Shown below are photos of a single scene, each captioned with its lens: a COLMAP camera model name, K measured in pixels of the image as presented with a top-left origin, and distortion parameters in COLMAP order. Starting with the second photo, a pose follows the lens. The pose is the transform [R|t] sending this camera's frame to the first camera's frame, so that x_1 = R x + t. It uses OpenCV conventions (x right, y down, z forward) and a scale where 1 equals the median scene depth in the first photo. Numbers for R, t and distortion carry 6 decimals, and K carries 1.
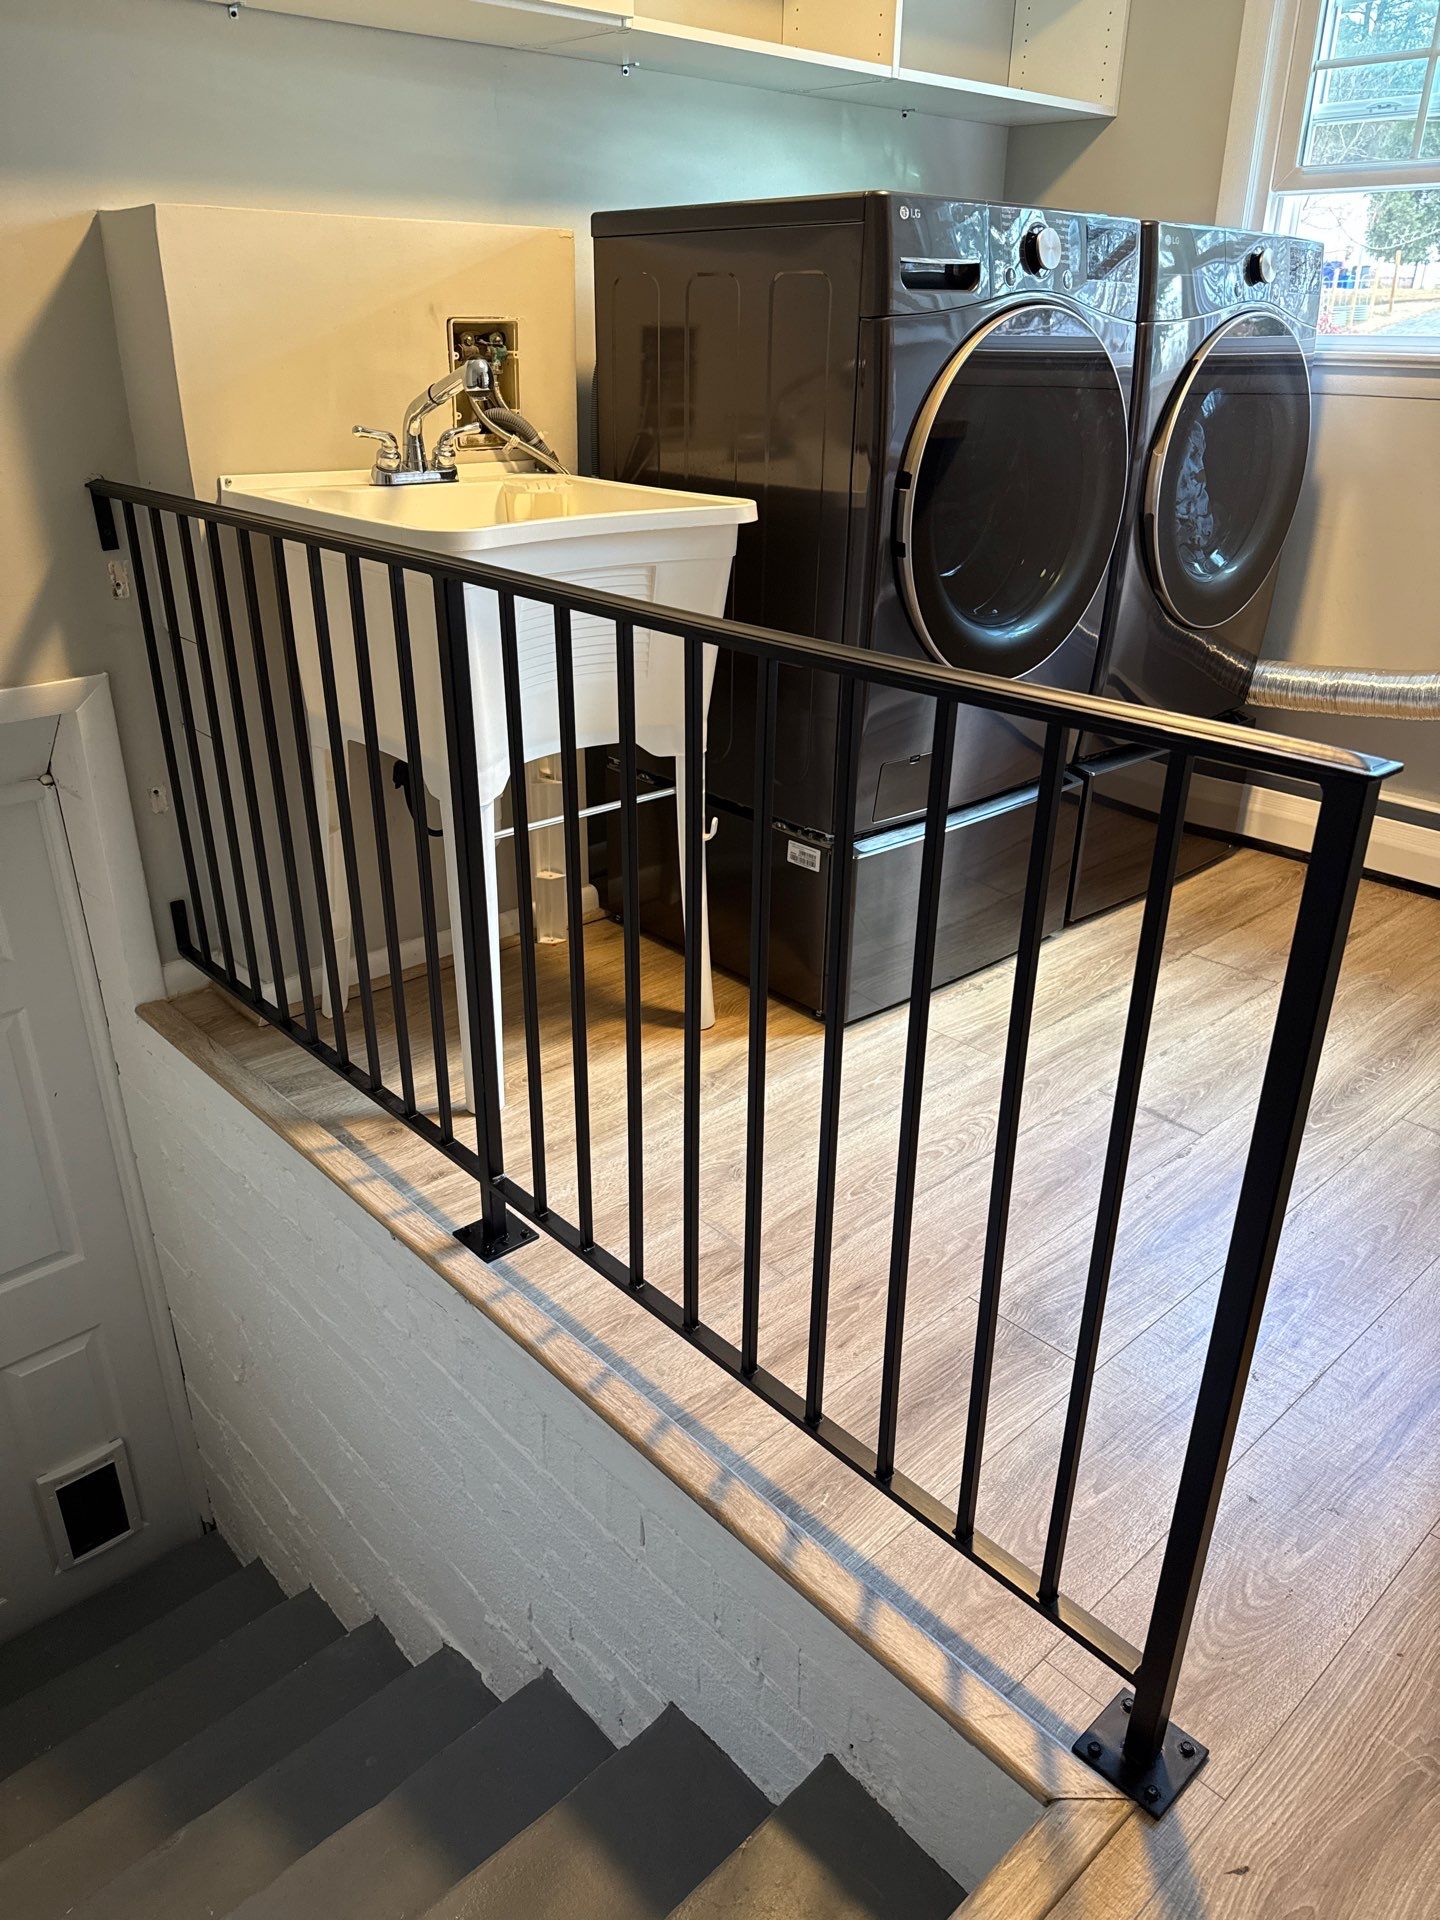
lens RADIAL K [[1352.5, 0, 725.9], [0, 1352.5, 967.6], [0, 0, 1]] dist [0.076912, -0.113998]
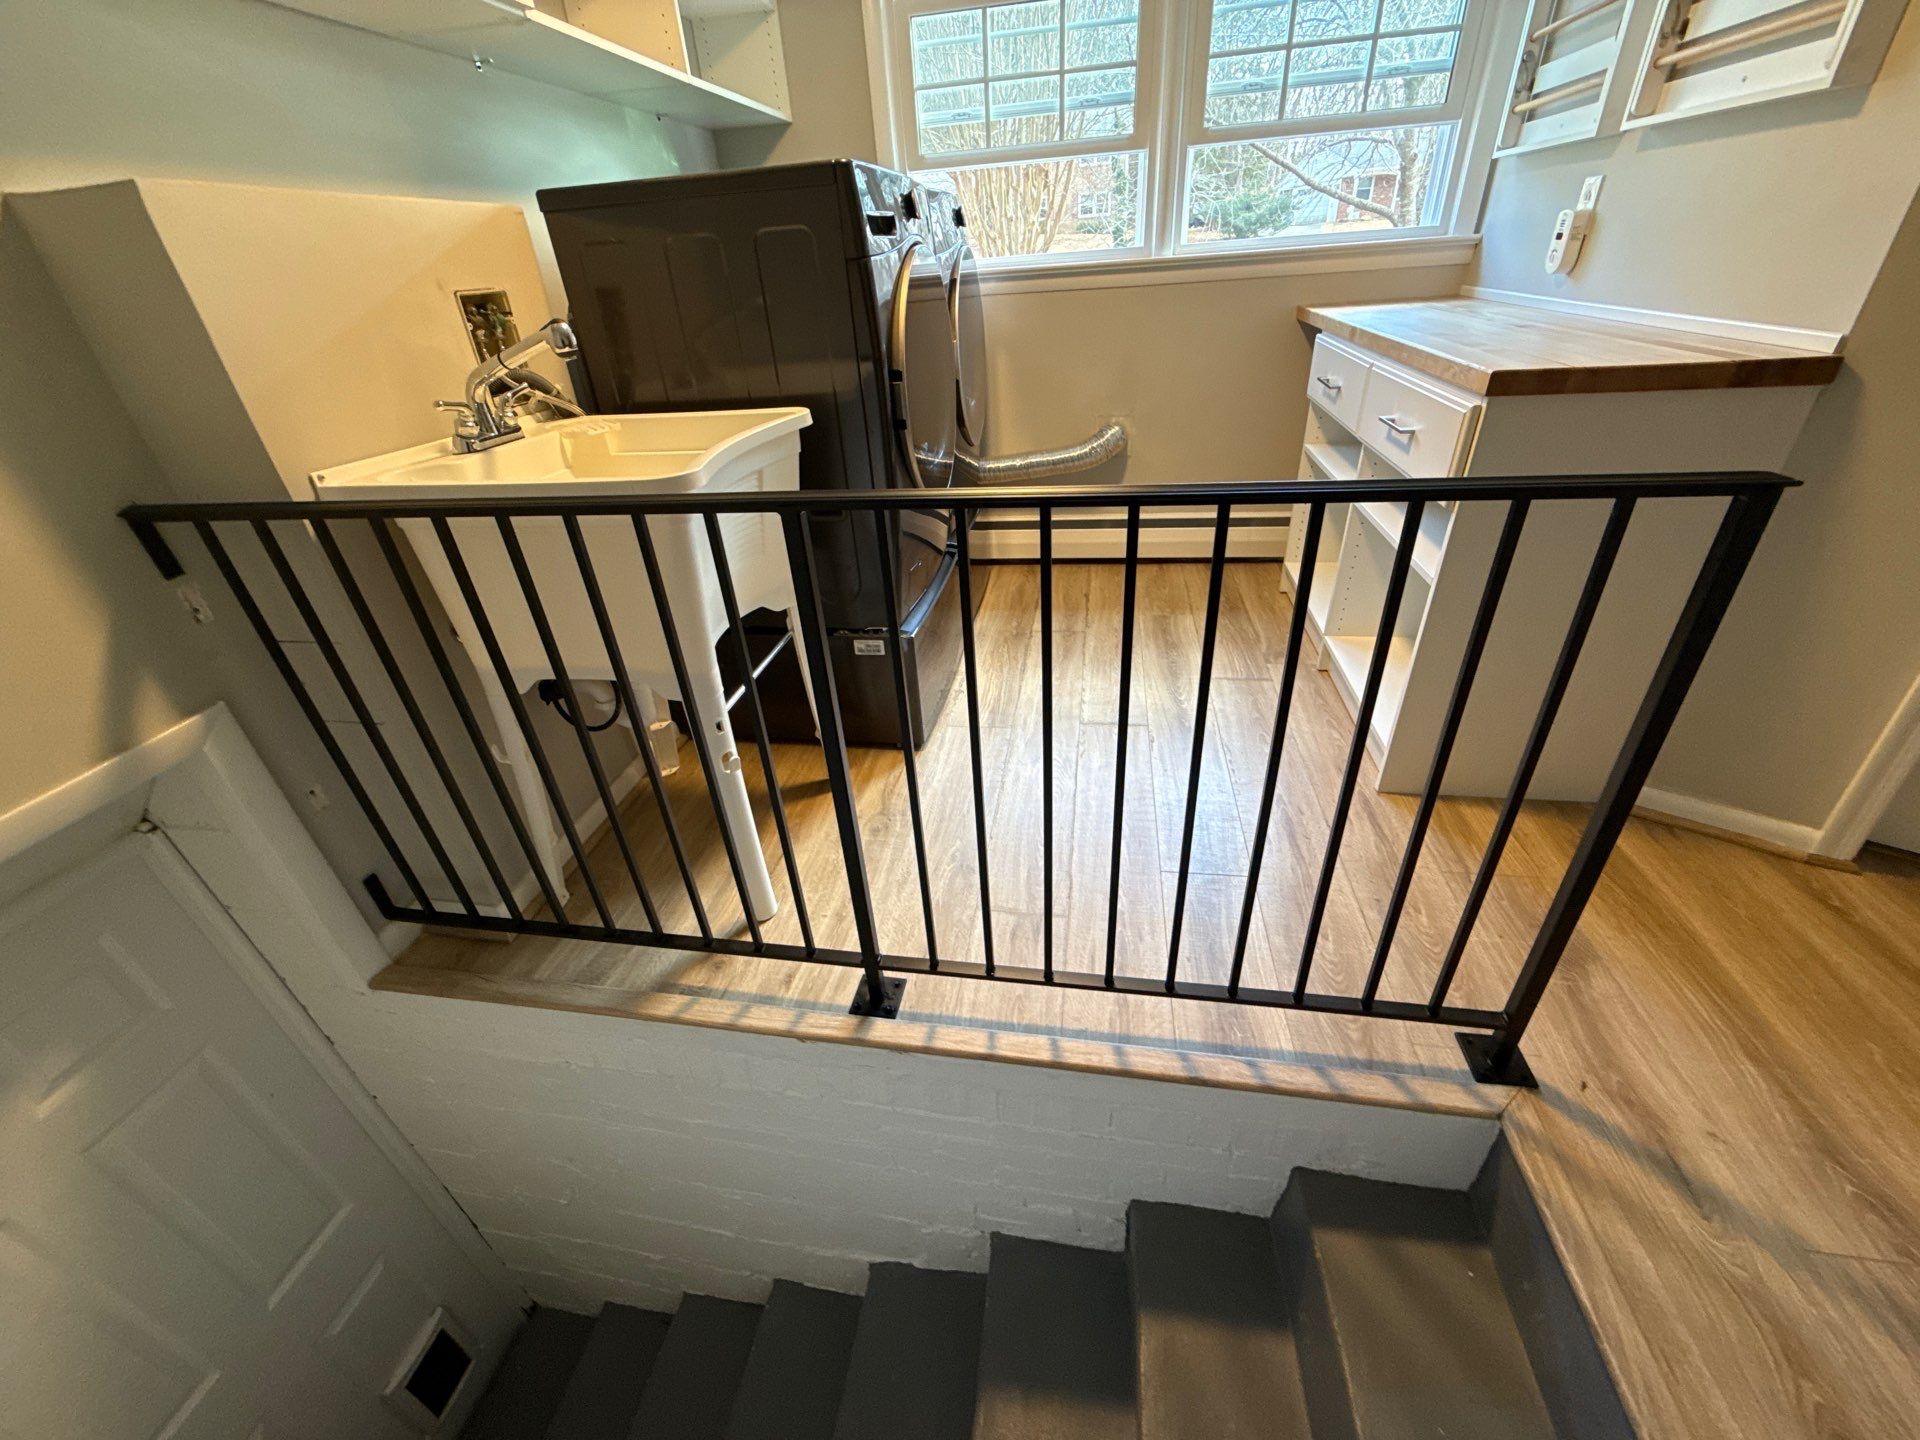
lens RADIAL K [[763.1, 0, 960.7], [0, 763.1, 716.1], [0, 0, 1]] dist [-0.000421, -0.000069]
pose [[0.790643, -0.364897, 0.491663, -0.316669], [0.323923, 0.930713, 0.169846, -0.131104], [-0.519574, 0.024973, 0.854060, 0.276711]]
